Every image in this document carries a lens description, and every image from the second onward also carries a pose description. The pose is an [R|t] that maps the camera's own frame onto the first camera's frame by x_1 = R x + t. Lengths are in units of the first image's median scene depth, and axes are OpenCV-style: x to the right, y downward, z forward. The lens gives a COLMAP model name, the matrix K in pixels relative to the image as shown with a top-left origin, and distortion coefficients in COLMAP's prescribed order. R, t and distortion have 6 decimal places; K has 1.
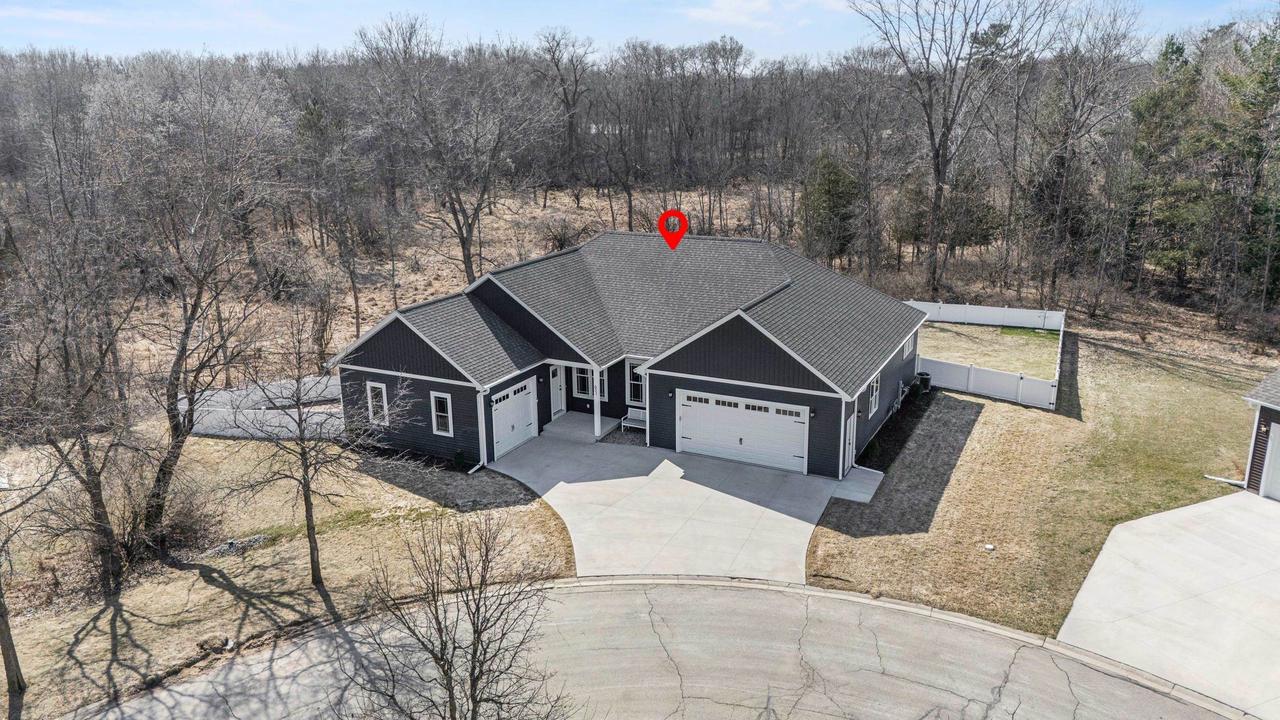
lens RADIAL K [[940.8, 0, 636.5], [0, 940.8, 357.8], [0, 0, 1]] dist [0.065664, -0.060188]
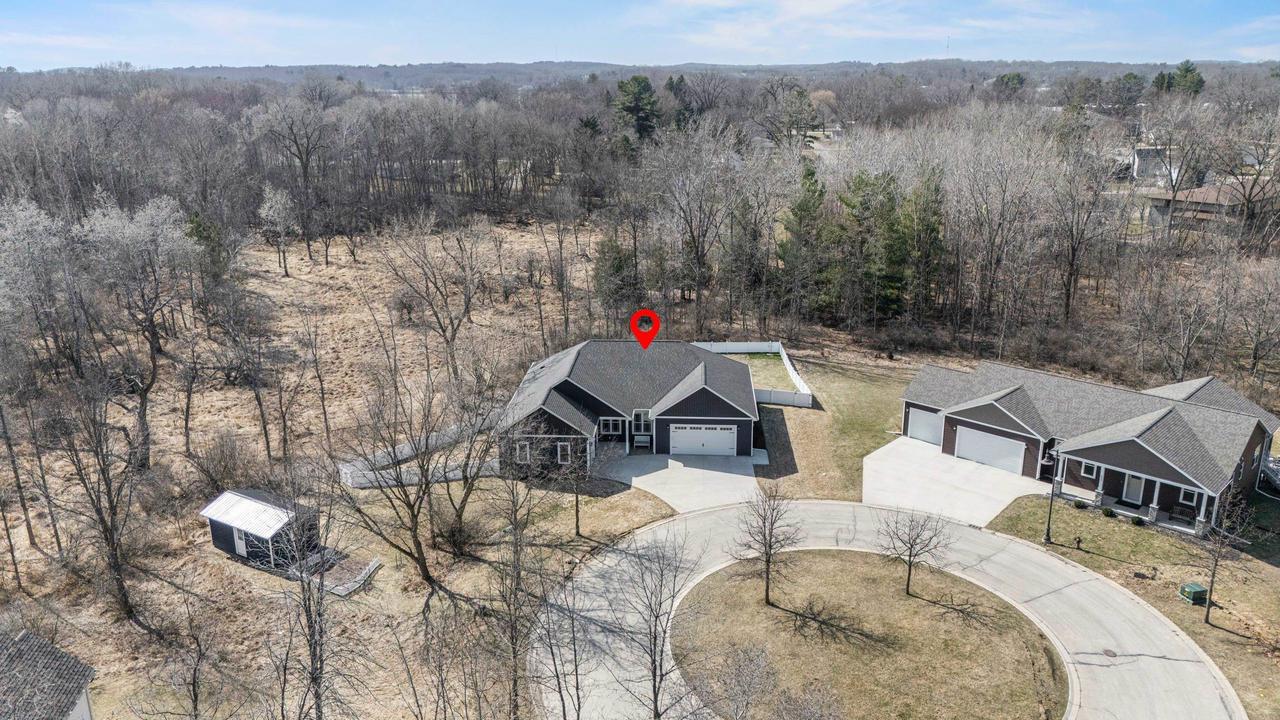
lens RADIAL K [[940.8, 0, 636.5], [0, 940.8, 357.8], [0, 0, 1]] dist [0.065664, -0.060188]
pose [[0.920558, -0.107856, 0.375421, -0.795115], [0.101652, 0.994155, 0.036358, -0.196747], [-0.377148, 0.004693, 0.926141, -0.889844]]
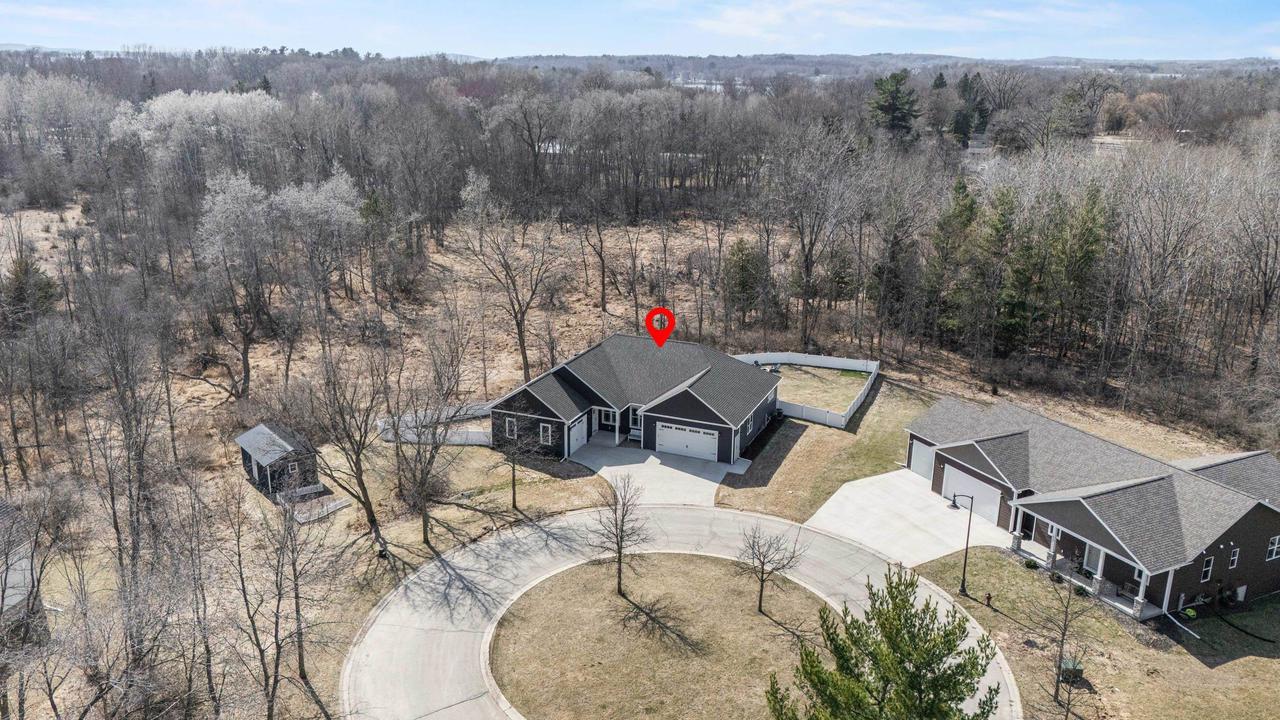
lens RADIAL K [[973.2, 0, 640.0], [0, 973.2, 360.0], [0, 0, 1]] dist [0.102639, -0.143775]
pose [[0.997150, 0.003667, 0.075350, -0.163469], [-0.005332, 0.999746, 0.021895, -0.156368], [-0.075251, -0.022234, 0.996917, -1.195966]]
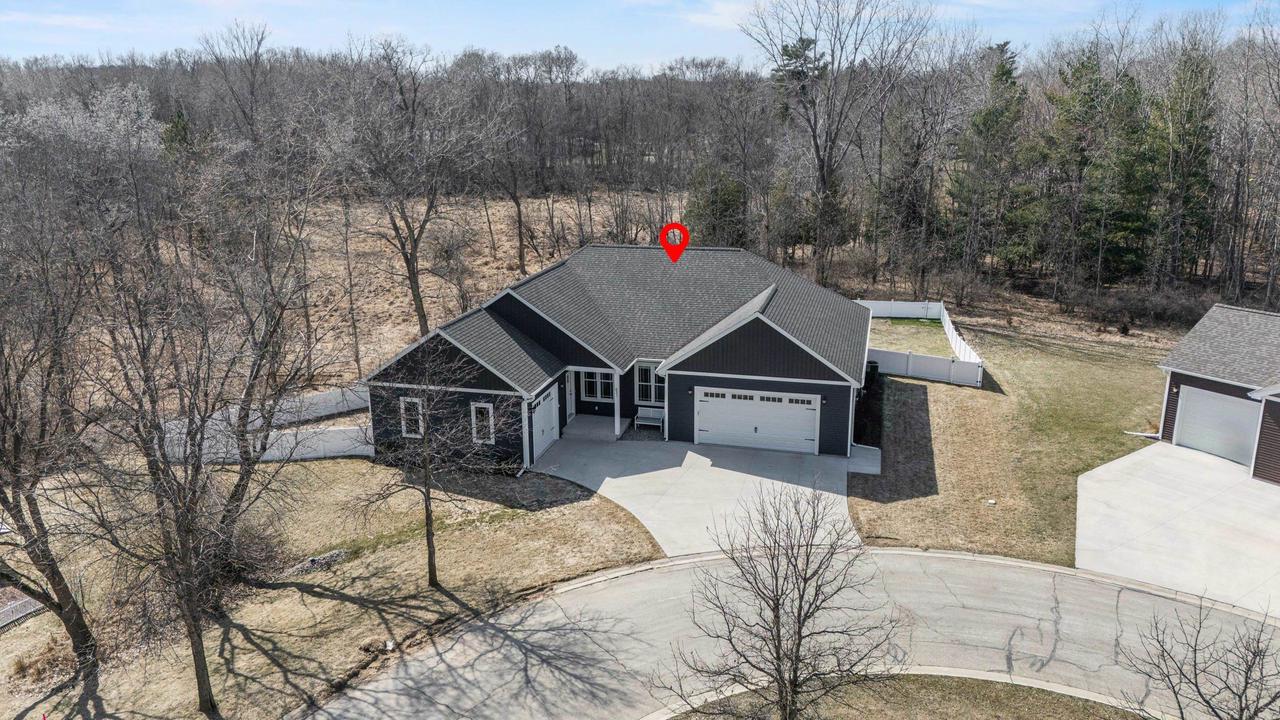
lens RADIAL K [[940.8, 0, 636.5], [0, 940.8, 357.8], [0, 0, 1]] dist [0.065664, -0.060188]
pose [[0.978886, -0.052059, 0.197664, -0.246572], [0.052818, 0.998603, 0.001432, -0.006025], [-0.197463, 0.009038, 0.980269, -0.071428]]
